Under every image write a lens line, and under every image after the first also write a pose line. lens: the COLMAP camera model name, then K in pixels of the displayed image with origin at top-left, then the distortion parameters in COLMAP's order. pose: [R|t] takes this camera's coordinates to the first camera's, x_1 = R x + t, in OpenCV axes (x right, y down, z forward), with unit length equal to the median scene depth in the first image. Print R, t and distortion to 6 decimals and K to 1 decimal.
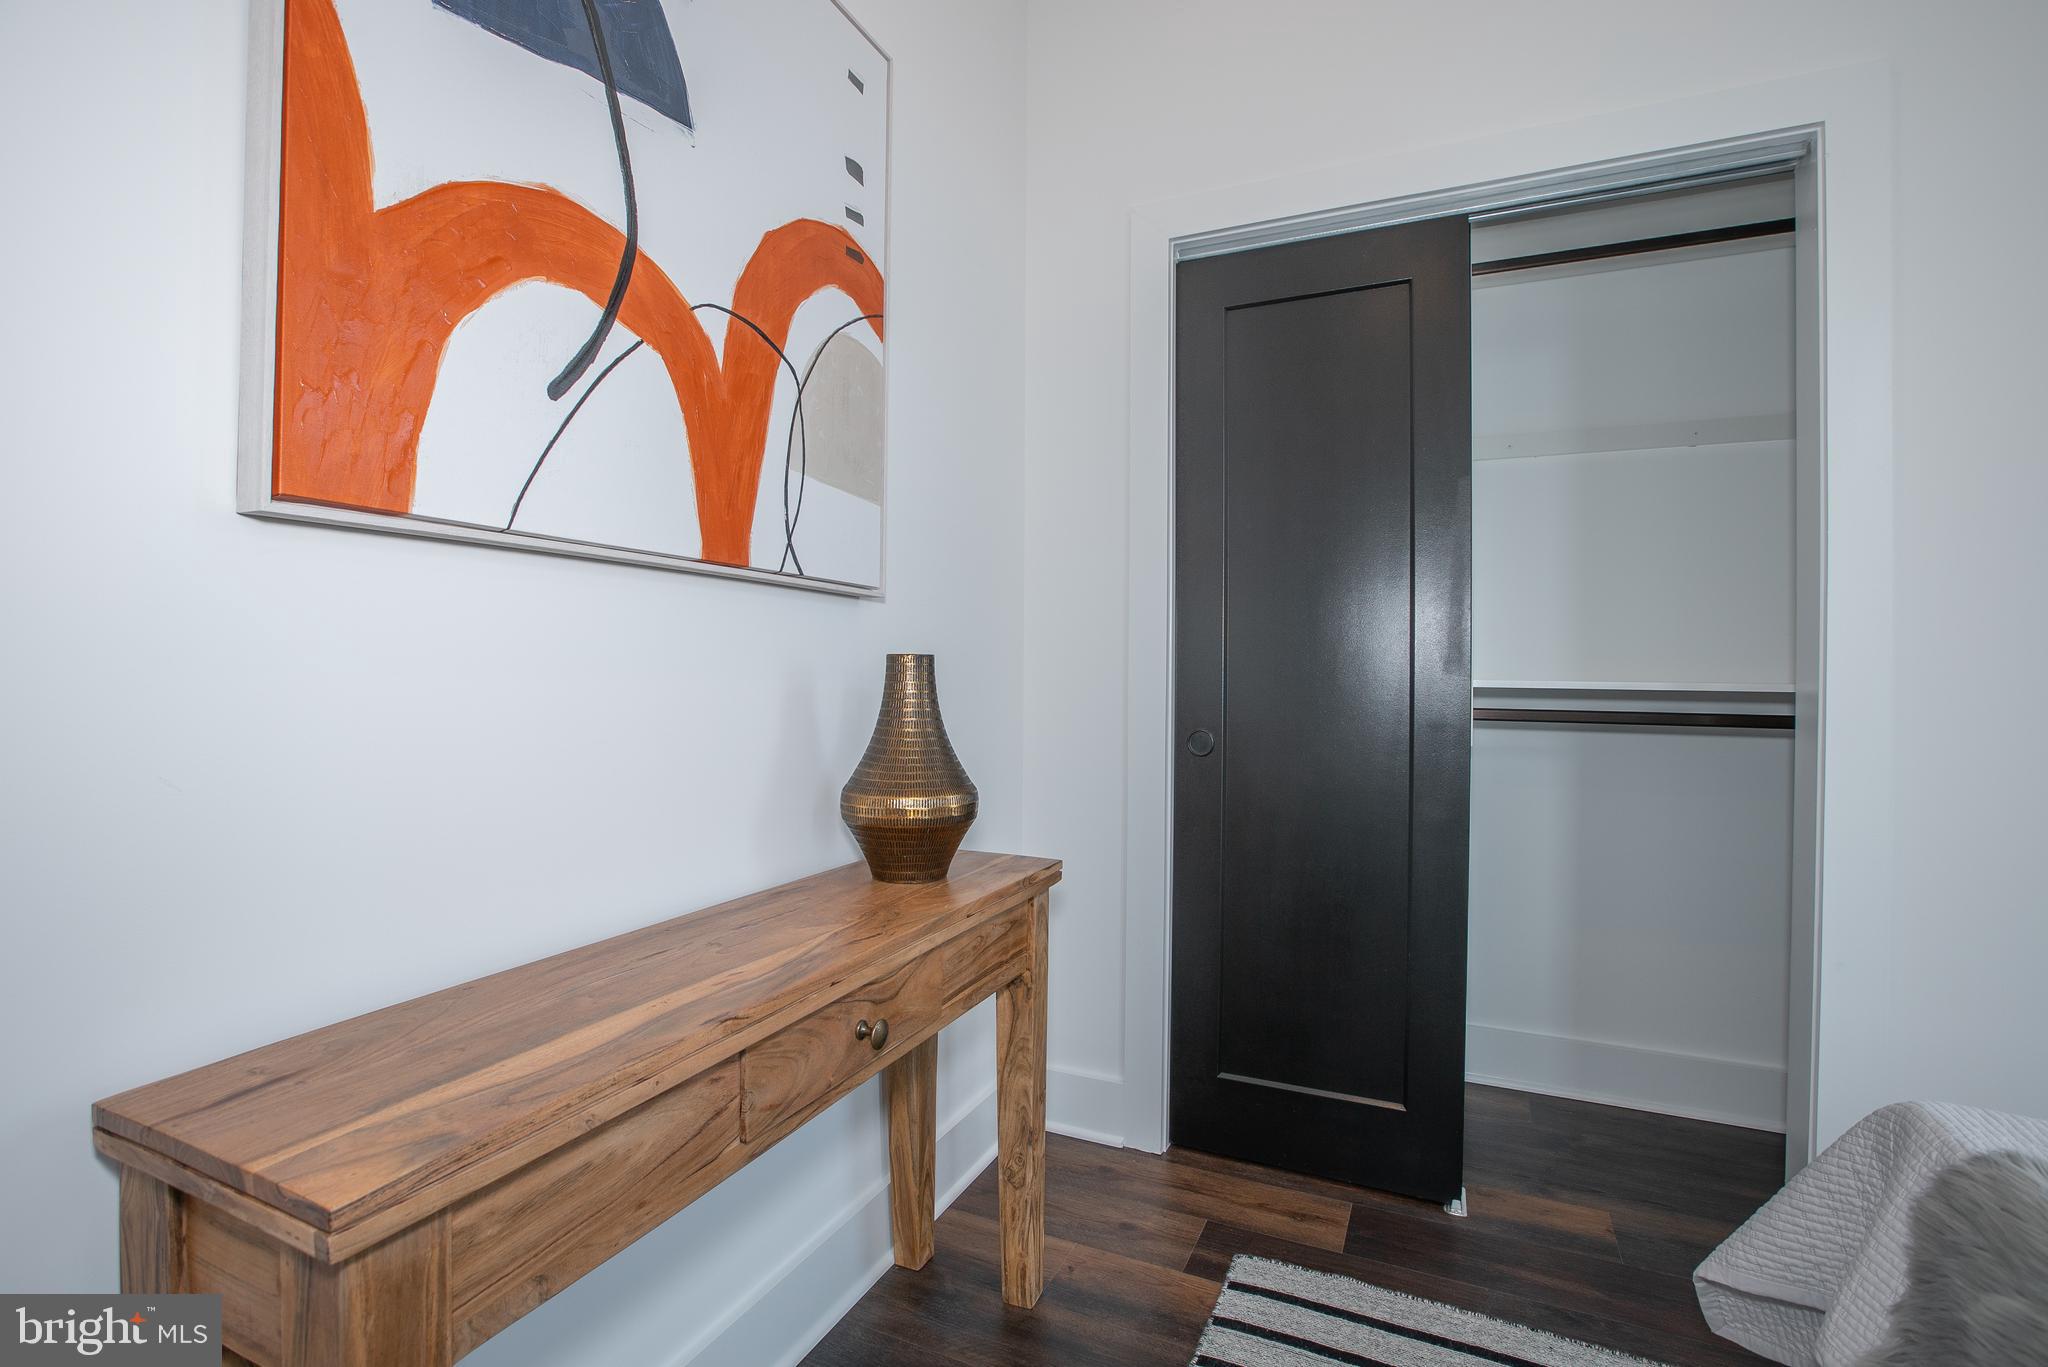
lens RADIAL K [[916.8, 0, 1031.7], [0, 916.8, 682.3], [0, 0, 1]] dist [-0.053331, 0.013895]
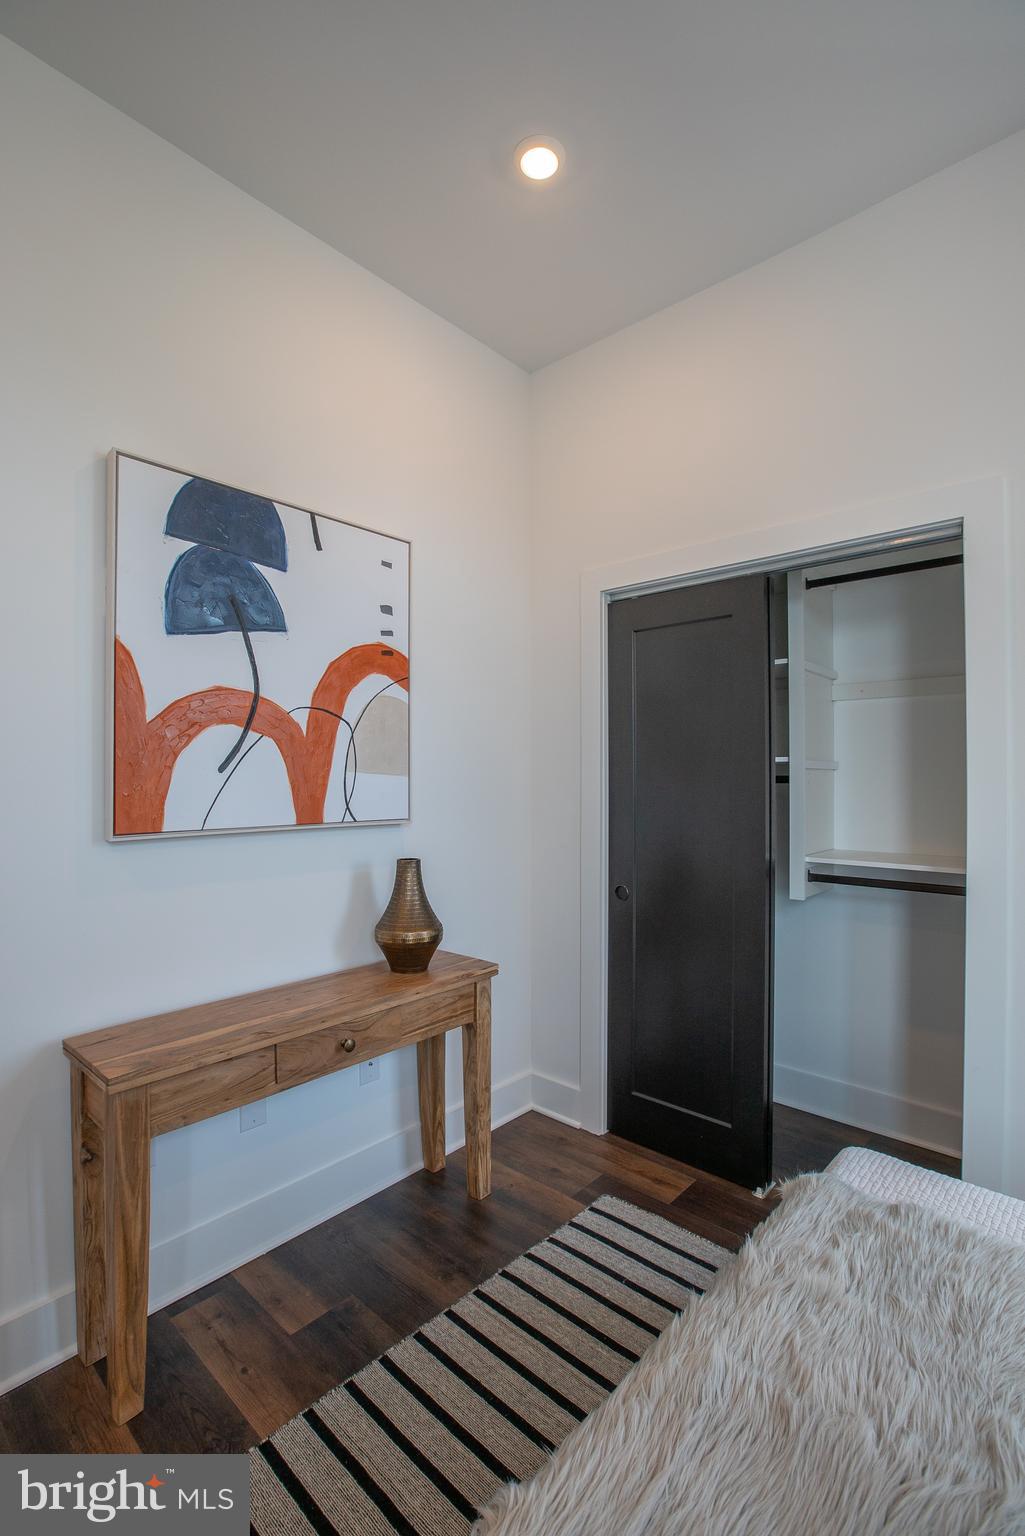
lens RADIAL K [[687.6, 0, 517.5], [0, 687.6, 784.0], [0, 0, 1]] dist [-0.053331, 0.013895]
pose [[0.955763, -0.006323, -0.294069, 0.573466], [0.005942, 0.999980, -0.002187, -0.201643], [0.294077, 0.000343, 0.955782, -0.388534]]
